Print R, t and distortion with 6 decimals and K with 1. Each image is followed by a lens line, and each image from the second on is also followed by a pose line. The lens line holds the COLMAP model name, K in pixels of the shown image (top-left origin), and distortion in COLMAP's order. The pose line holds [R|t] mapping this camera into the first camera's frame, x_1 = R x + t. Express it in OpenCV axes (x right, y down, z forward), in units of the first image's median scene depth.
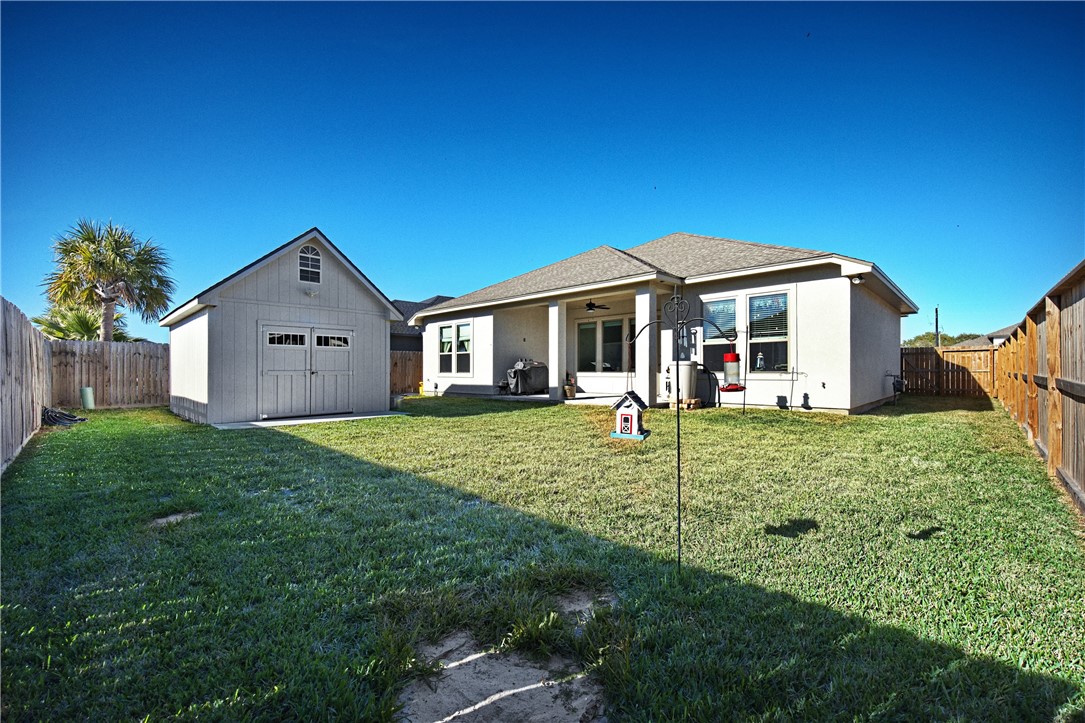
lens RADIAL K [[451.5, 0, 540.2], [0, 451.5, 366.9], [0, 0, 1]] dist [-0.000312, -0.000004]
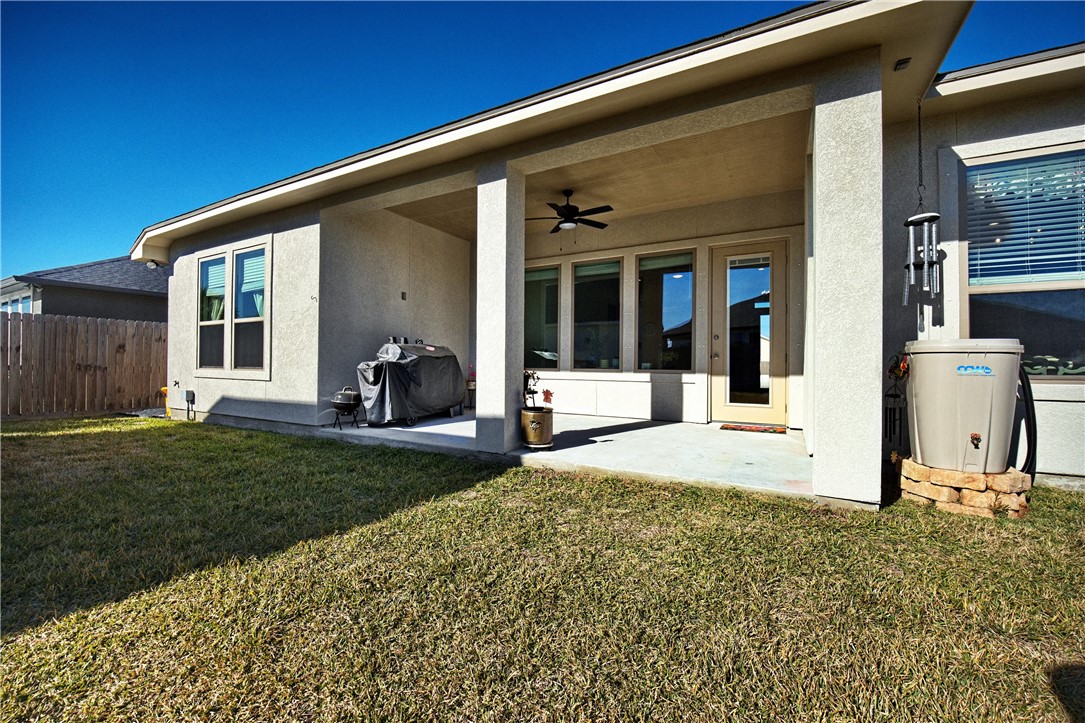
lens RADIAL K [[457.3, 0, 546.5], [0, 457.3, 360.1], [0, 0, 1]] dist [-0.000915, -0.000037]
pose [[0.966032, 0.012601, 0.258114, -0.015272], [-0.012535, 0.999920, -0.001901, 0.002638], [-0.258117, -0.001399, 0.966113, 0.554603]]
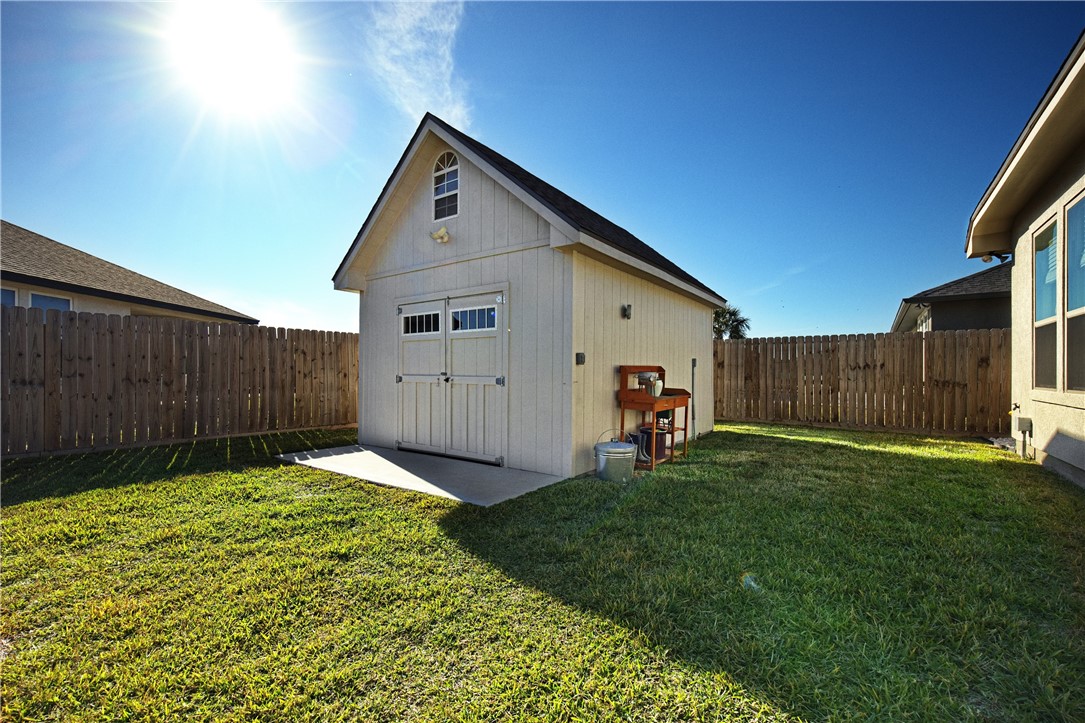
lens RADIAL K [[457.3, 0, 538.8], [0, 457.3, 373.3], [0, 0, 1]] dist [-0.000915, -0.000037]
pose [[0.133856, 0.005251, -0.990987, 0.046581], [0.001927, 0.999983, 0.005559, 0.001512], [0.990999, -0.002654, 0.133844, 0.705897]]
